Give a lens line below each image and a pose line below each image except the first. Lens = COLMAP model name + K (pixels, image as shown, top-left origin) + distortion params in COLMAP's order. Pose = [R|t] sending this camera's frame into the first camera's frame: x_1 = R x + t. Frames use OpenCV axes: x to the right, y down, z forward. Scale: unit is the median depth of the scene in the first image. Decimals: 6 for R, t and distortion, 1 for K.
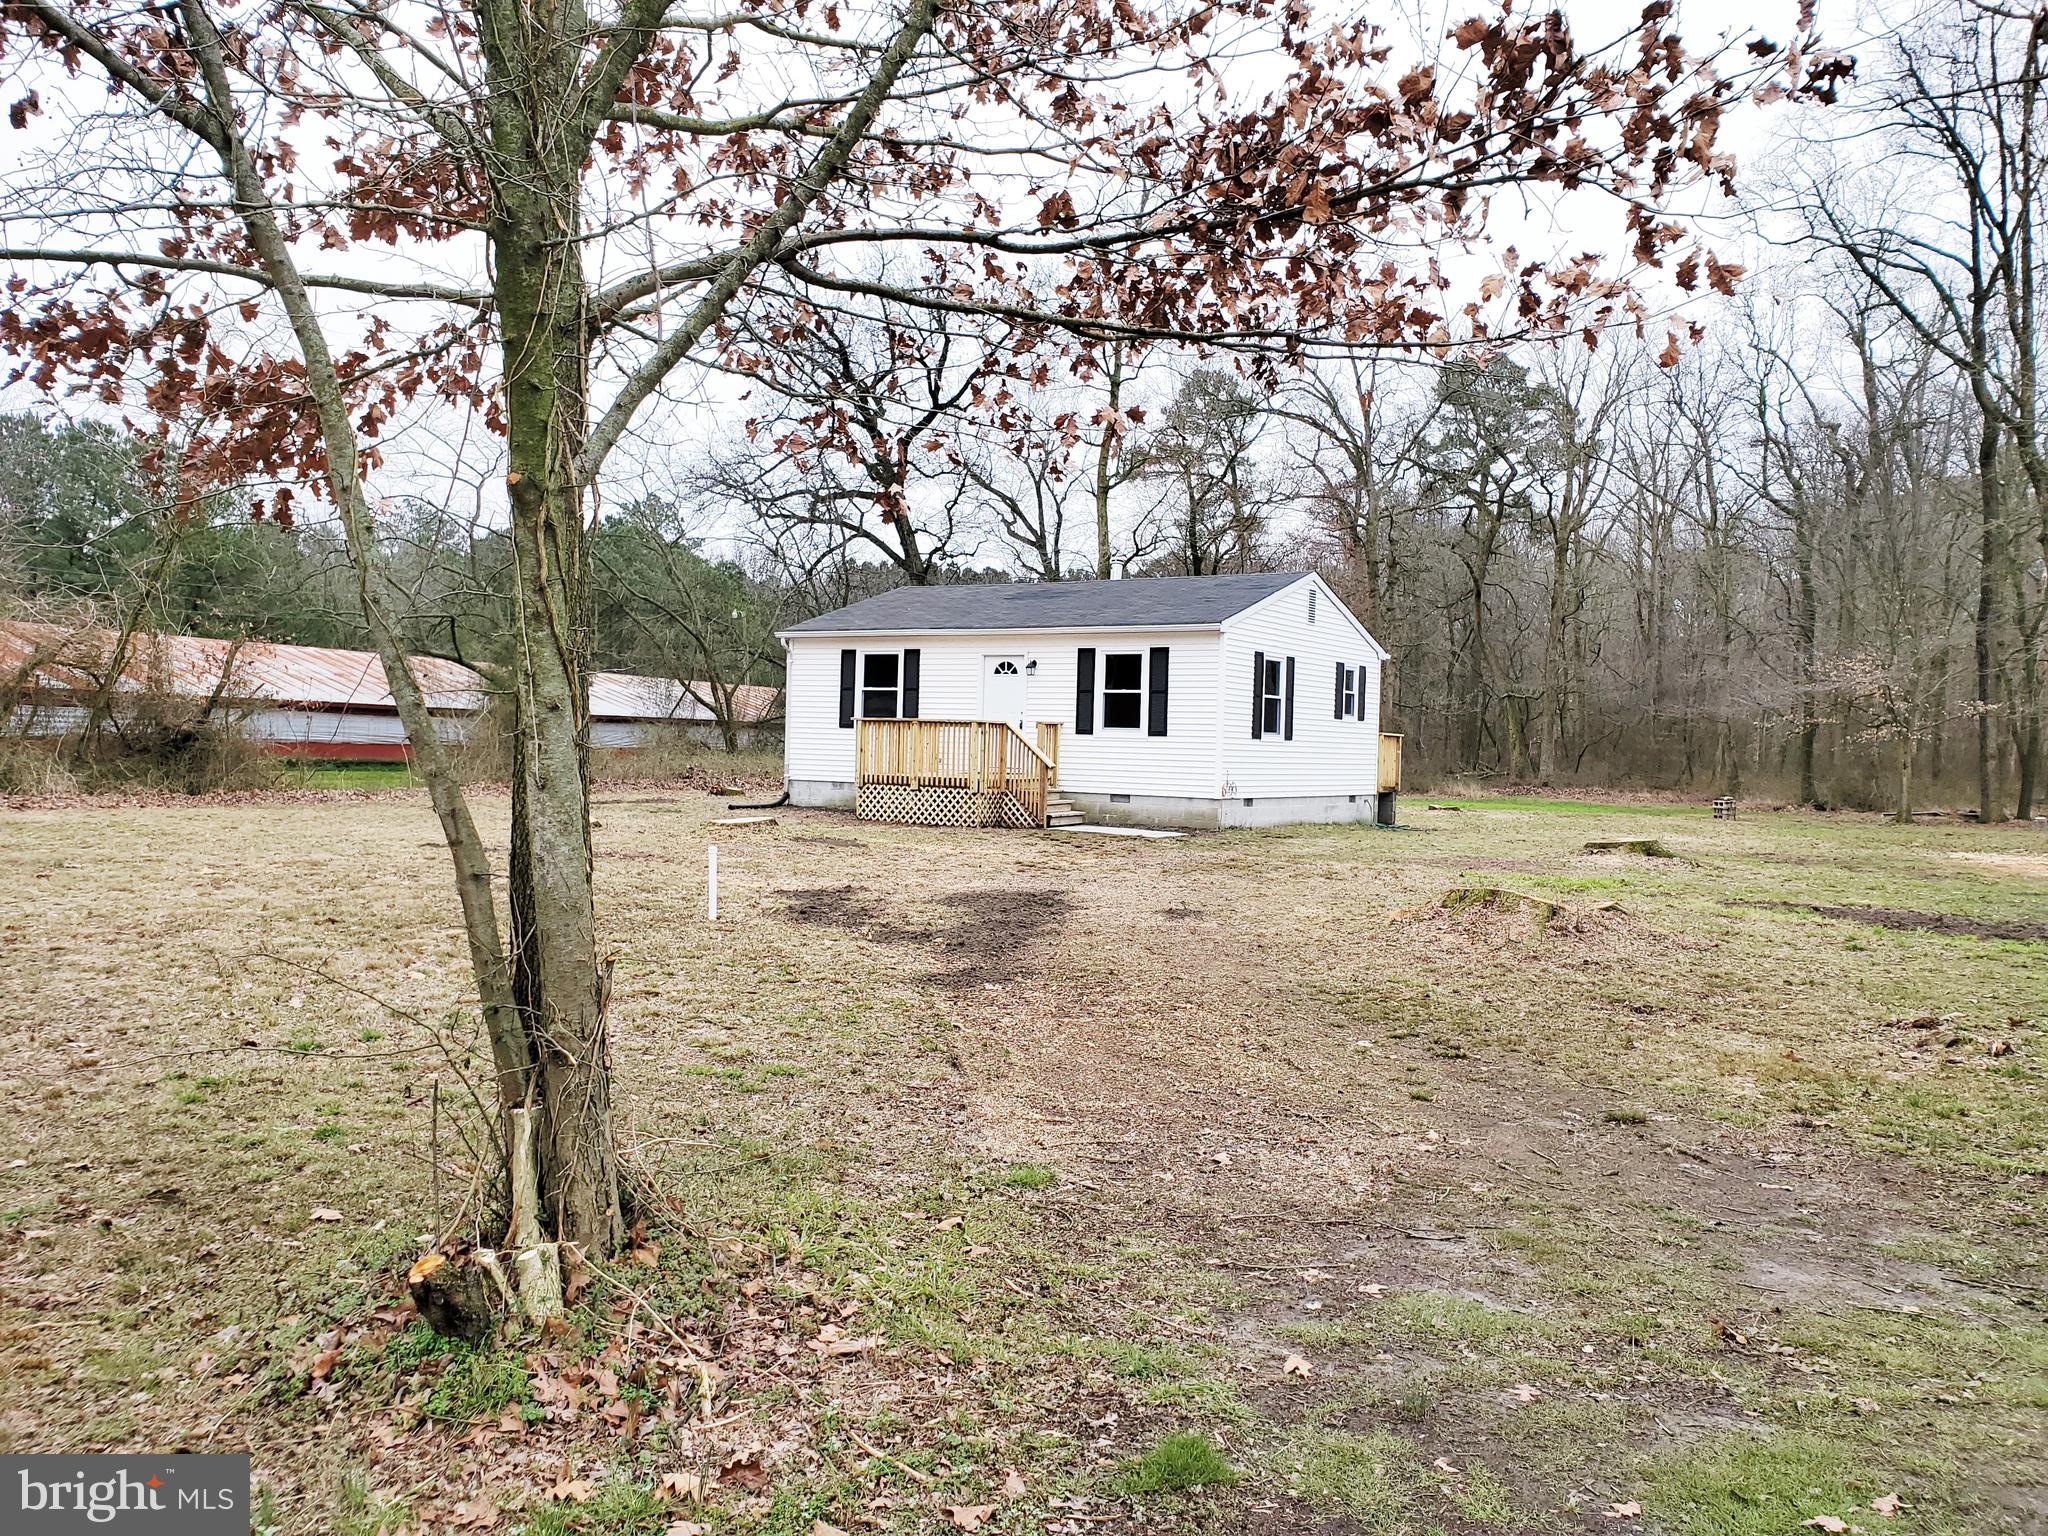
lens RADIAL K [[1582.8, 0, 1024.0], [0, 1582.8, 768.0], [0, 0, 1]] dist [0.039455, 0.001002]
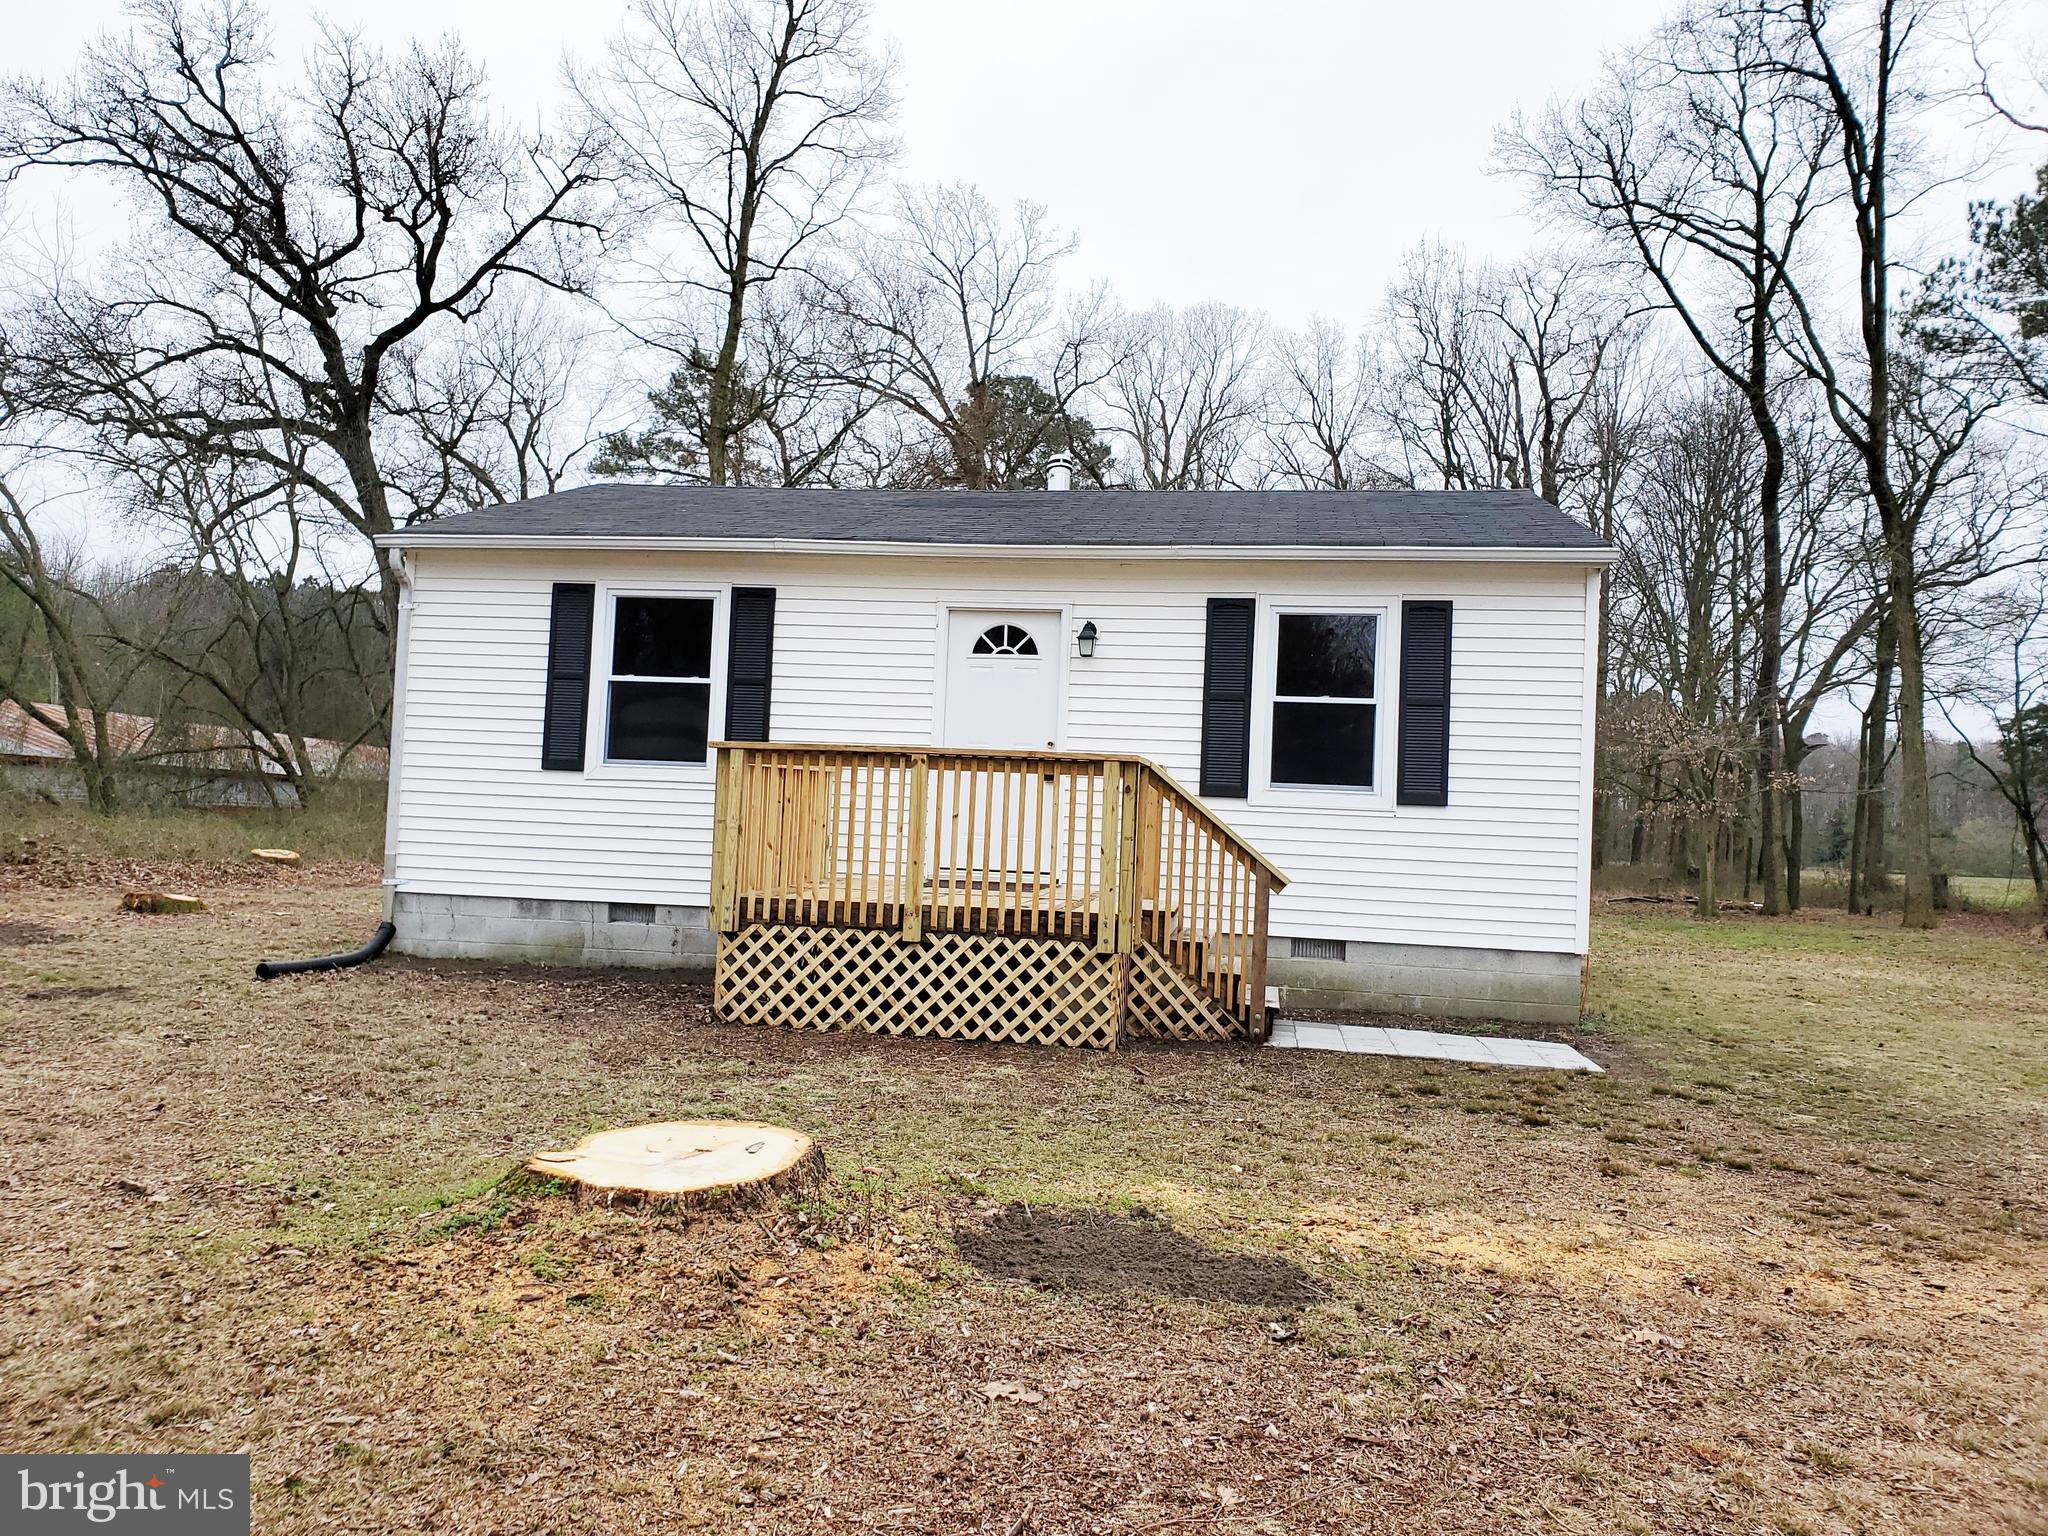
lens RADIAL K [[1582.8, 0, 1024.0], [0, 1582.8, 768.0], [0, 0, 1]] dist [0.039455, 0.001002]
pose [[0.921605, 0.023841, 0.387395, -0.158781], [-0.009392, 0.999189, -0.039148, -0.010286], [-0.388015, 0.032440, 0.921082, 0.550195]]
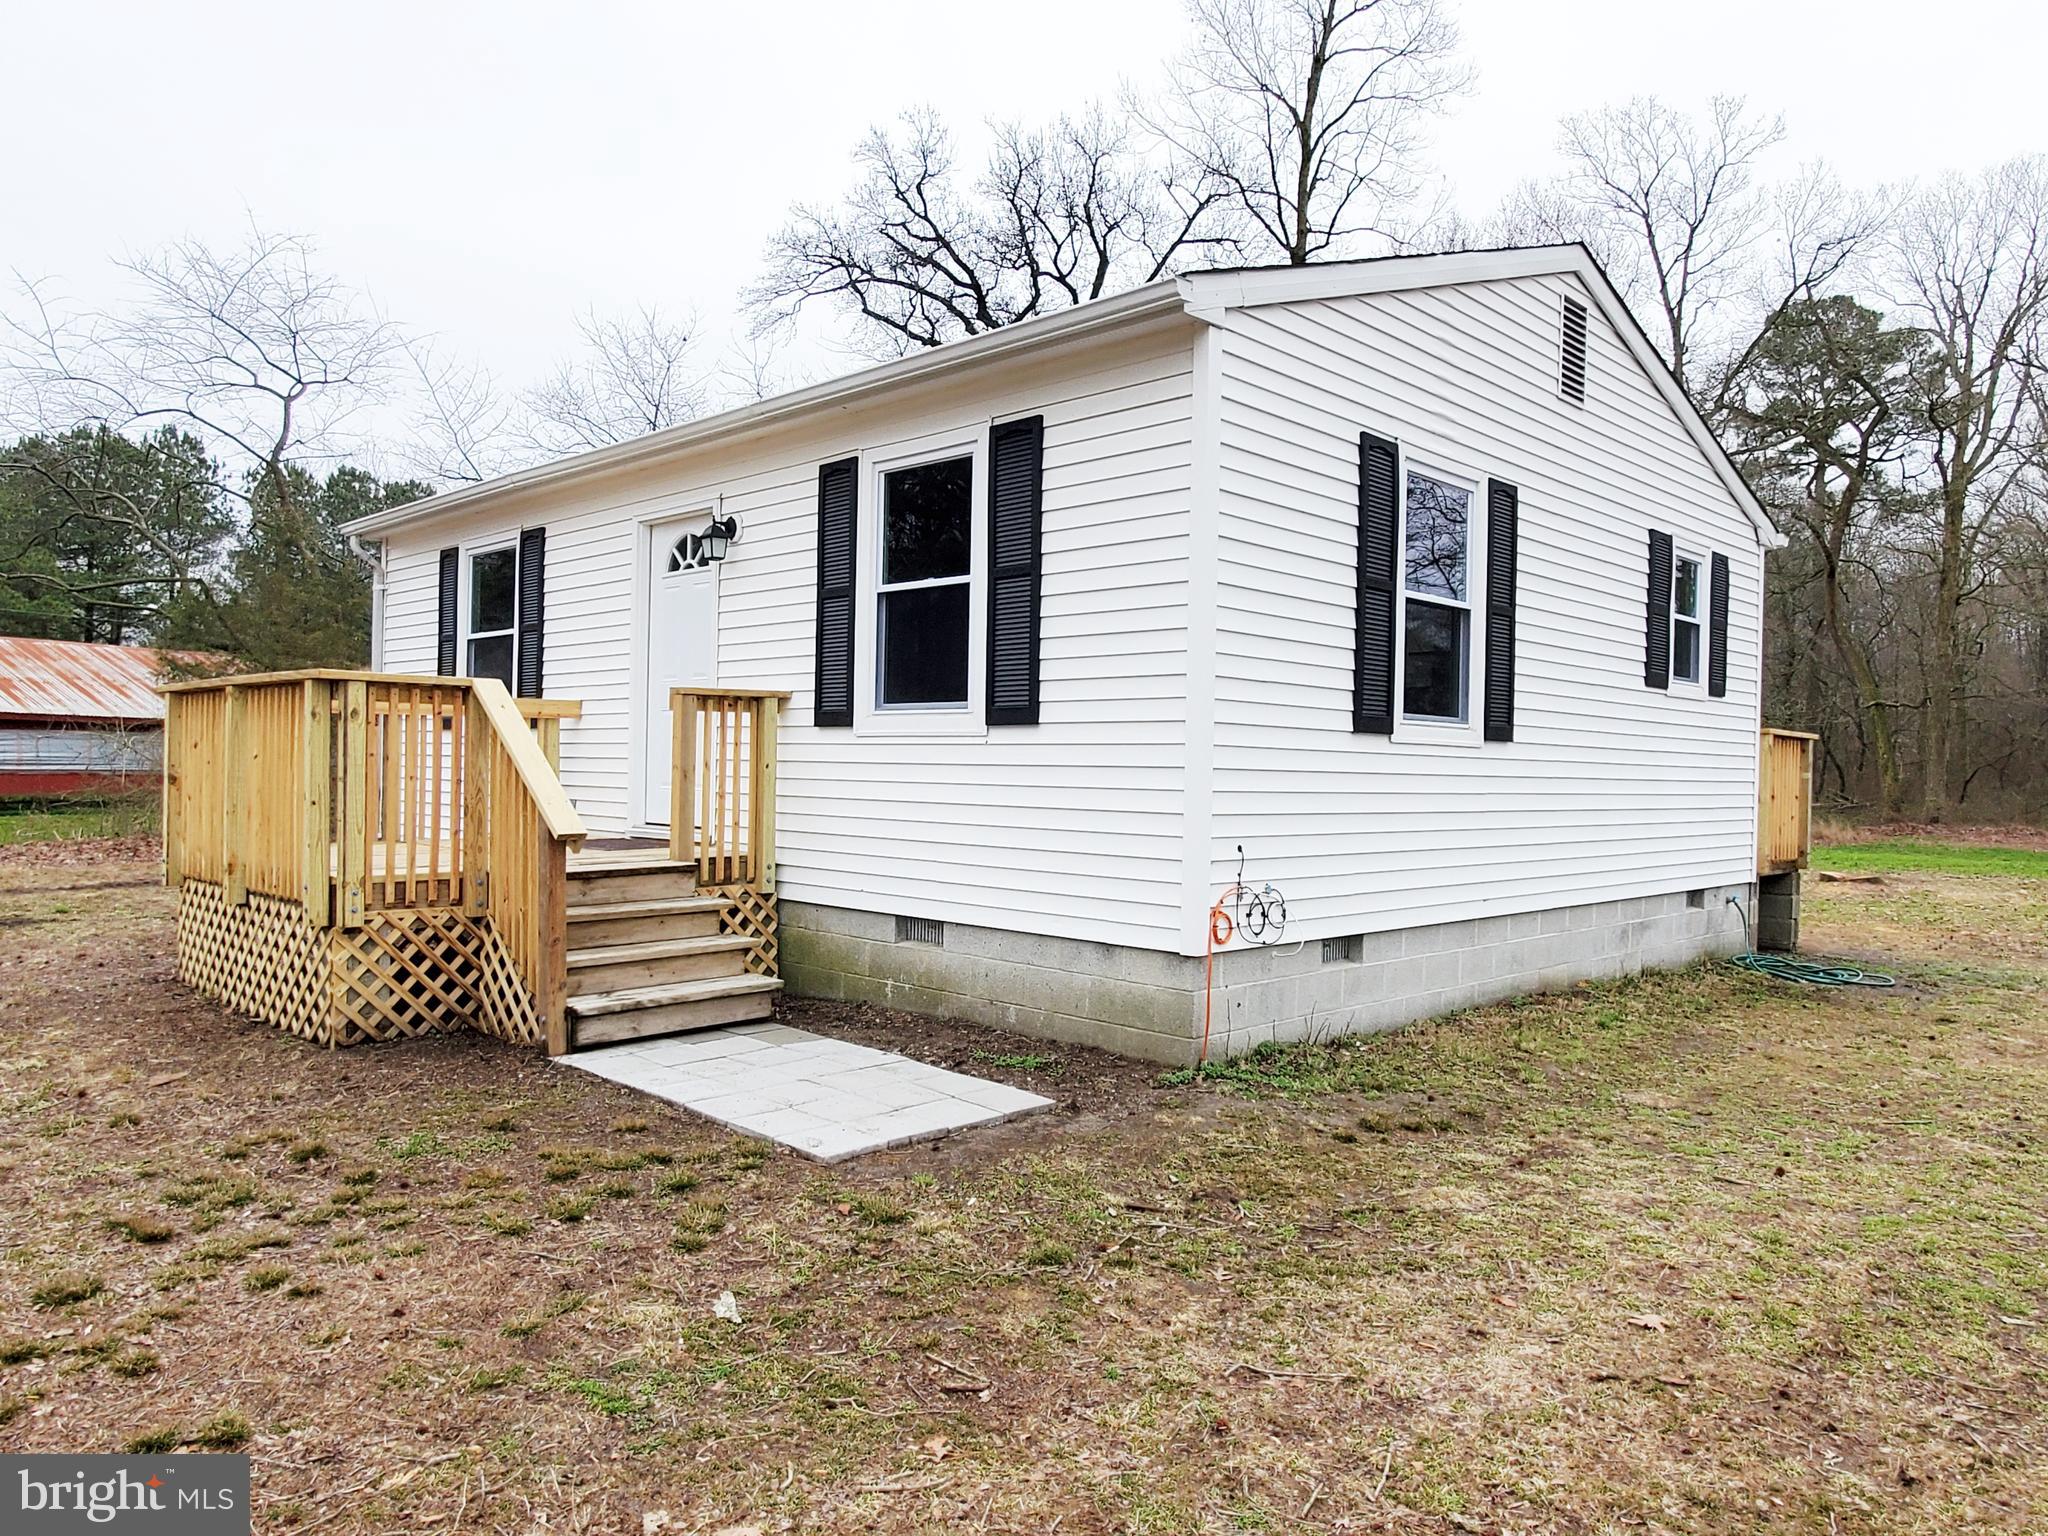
lens RADIAL K [[1387.0, 0, 1024.3], [0, 1387.0, 781.5], [0, 0, 1]] dist [0.002389, 0.001447]
pose [[0.976032, -0.005503, -0.217558, 0.123246], [0.003198, 0.999935, -0.010941, -0.005792], [0.217604, 0.009983, 0.975986, 0.644068]]
